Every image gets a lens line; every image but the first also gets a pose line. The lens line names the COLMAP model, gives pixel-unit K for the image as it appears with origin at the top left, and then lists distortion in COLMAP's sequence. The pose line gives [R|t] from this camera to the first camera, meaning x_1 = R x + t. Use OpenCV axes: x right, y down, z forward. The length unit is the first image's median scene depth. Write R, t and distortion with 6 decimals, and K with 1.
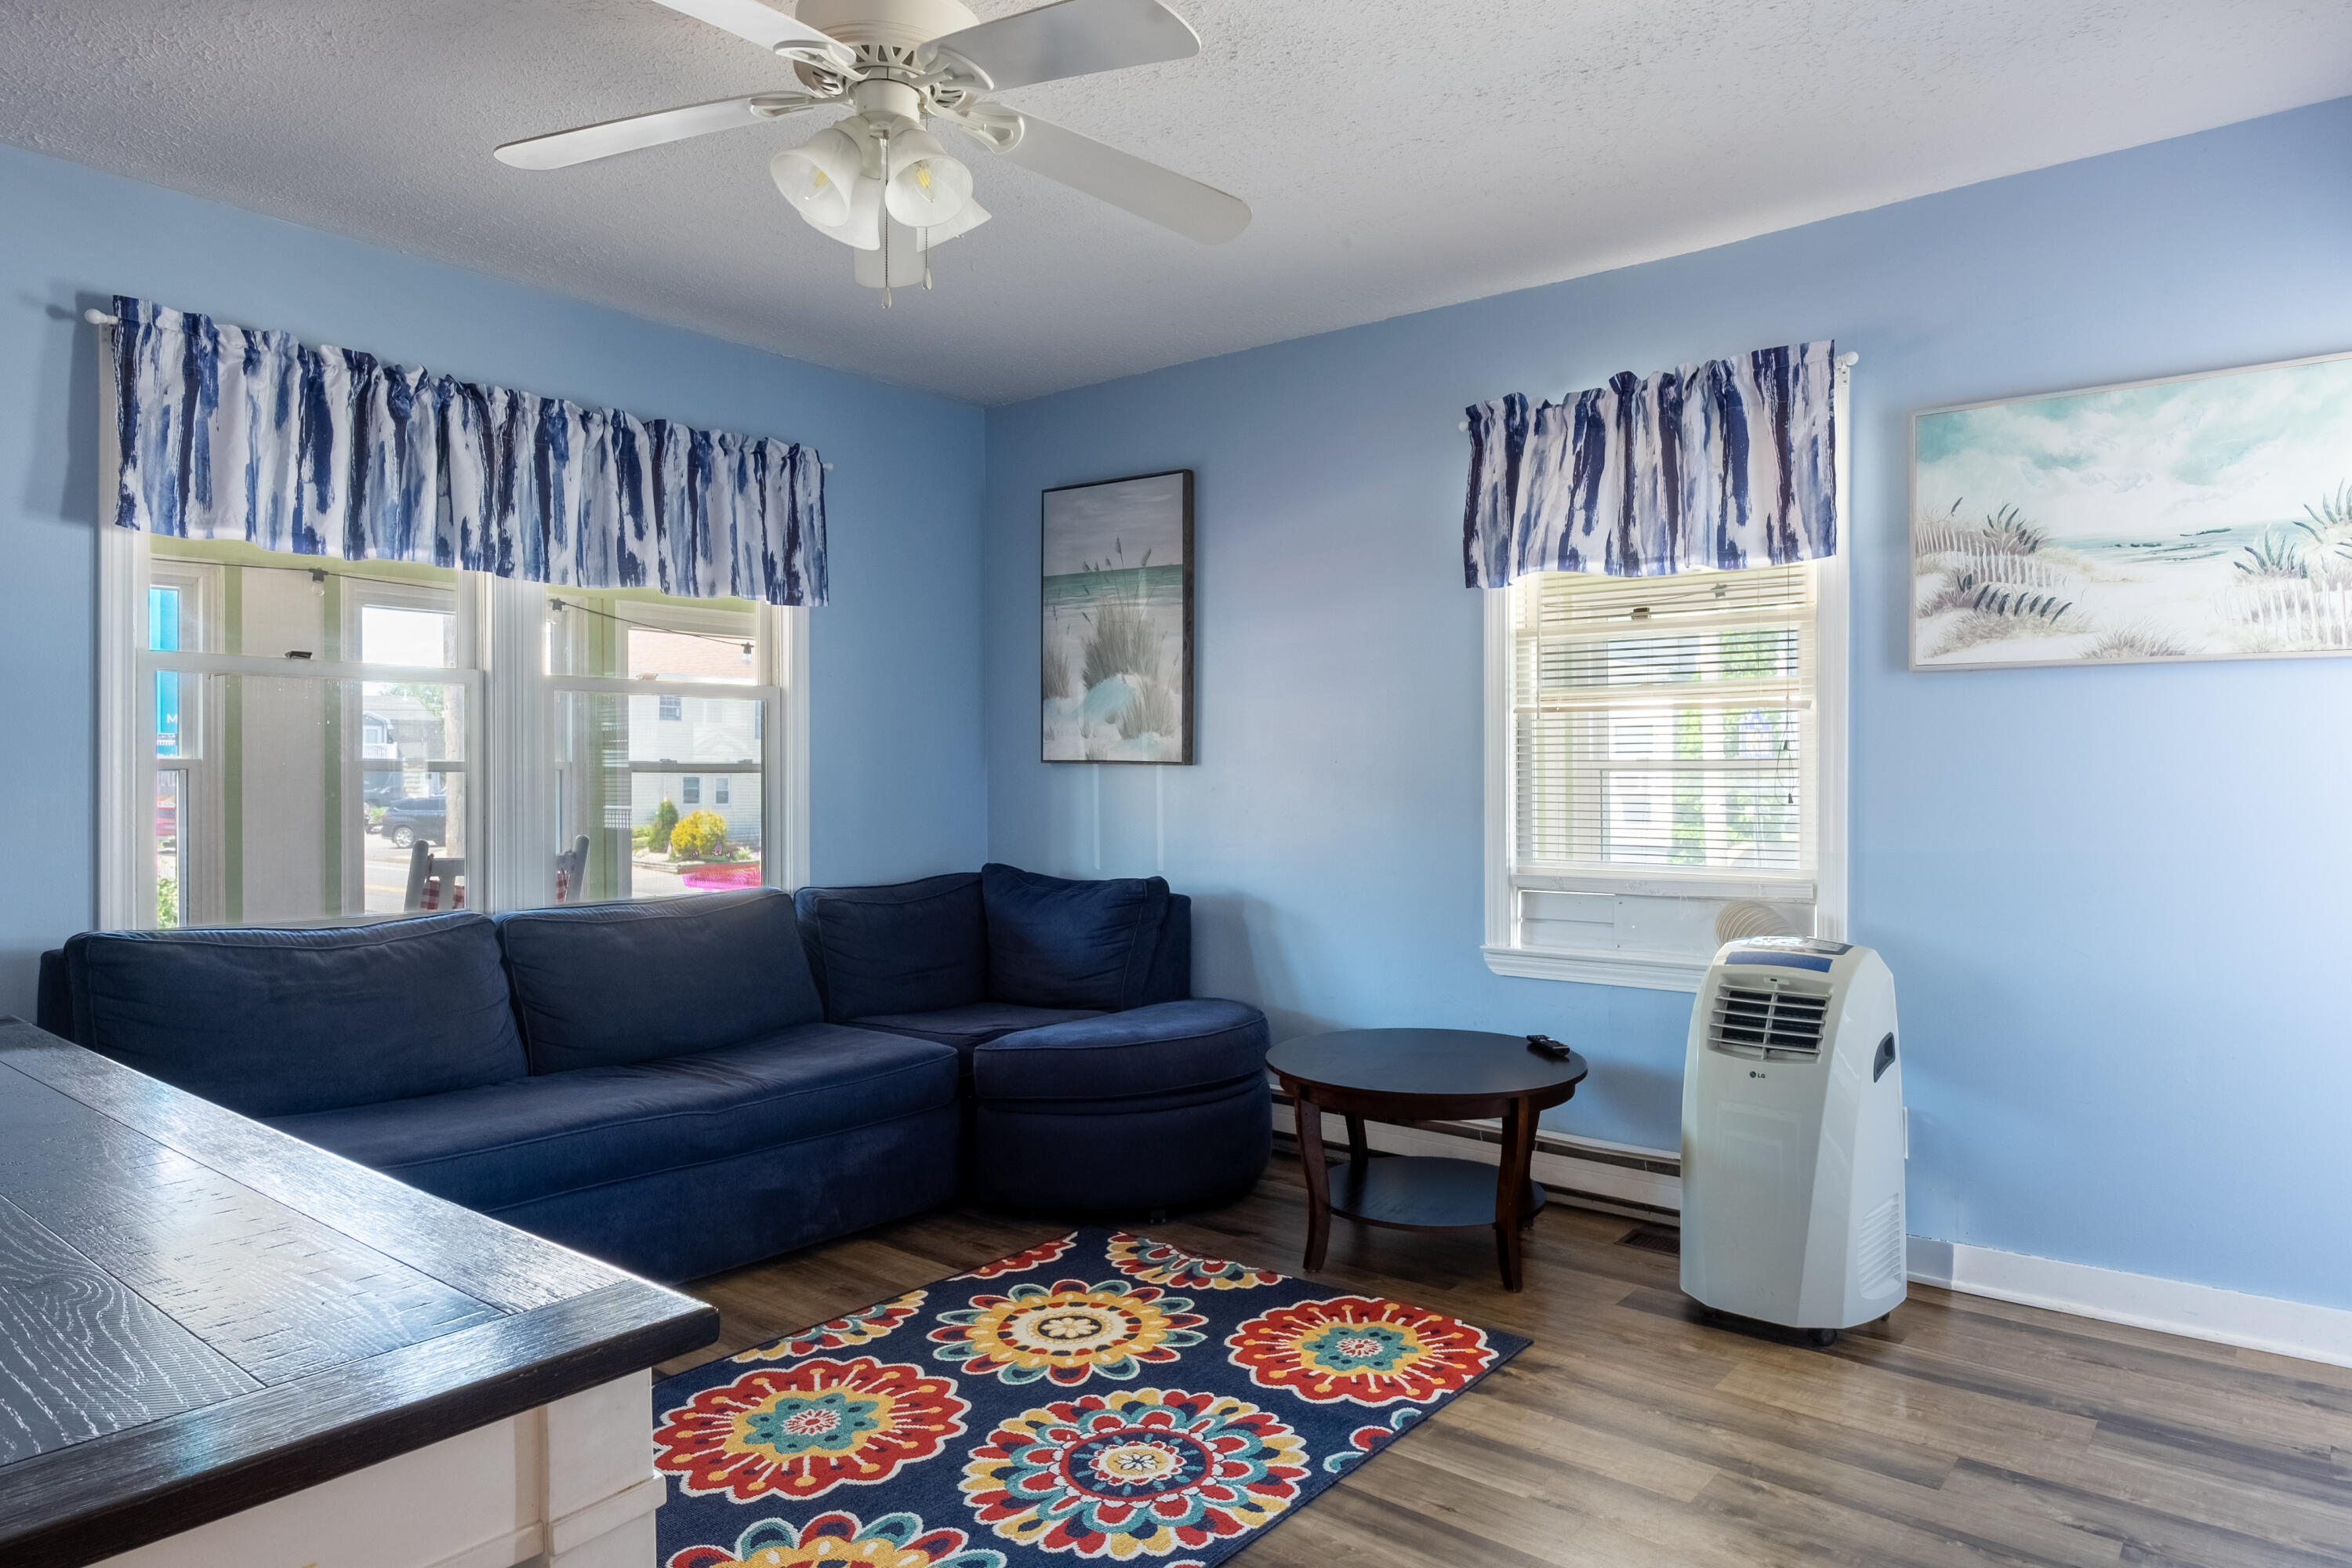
lens RADIAL K [[1418.0, 0, 1176.0], [0, 1418.0, 784.0], [0, 0, 1]] dist [-0.004869, -0.000571]
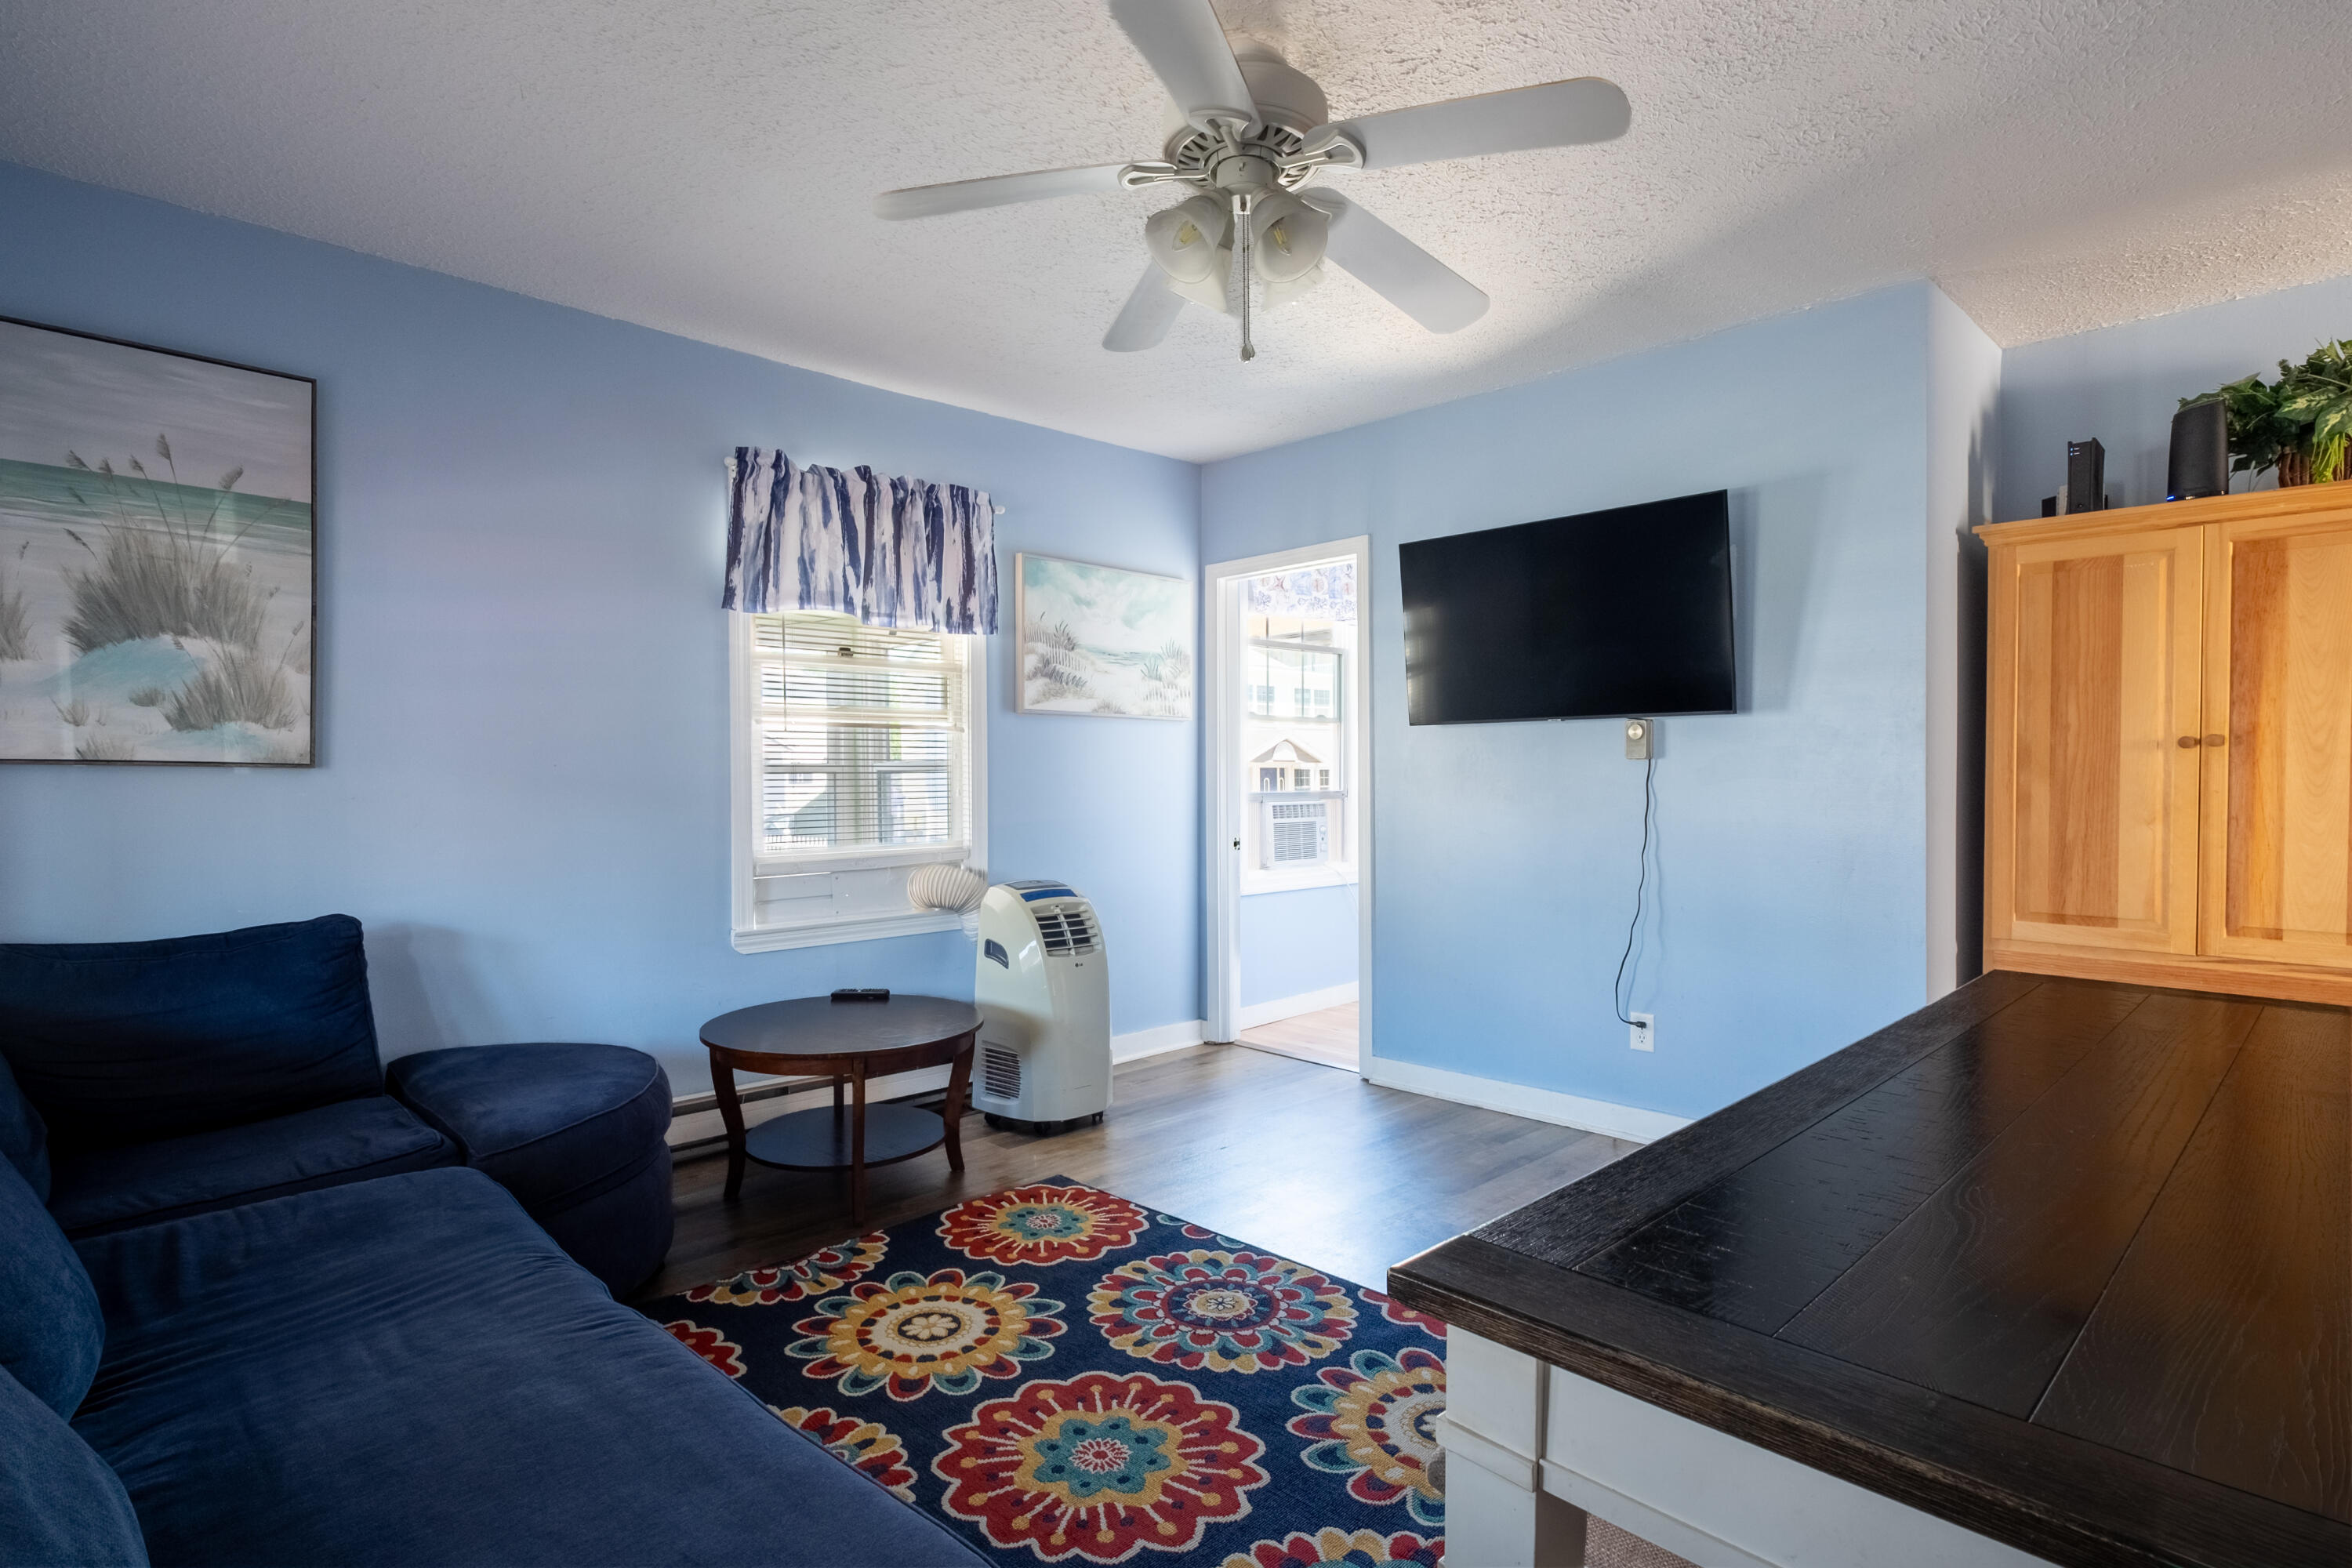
lens RADIAL K [[1170.5, 0, 1173.5], [0, 1170.5, 796.8], [0, 0, 1]] dist [-0.002381, -0.000623]
pose [[0.127132, -0.021344, 0.991656, -0.862938], [0.010416, 0.999742, 0.020182, -0.008796], [-0.991831, 0.007763, 0.127322, 0.711743]]
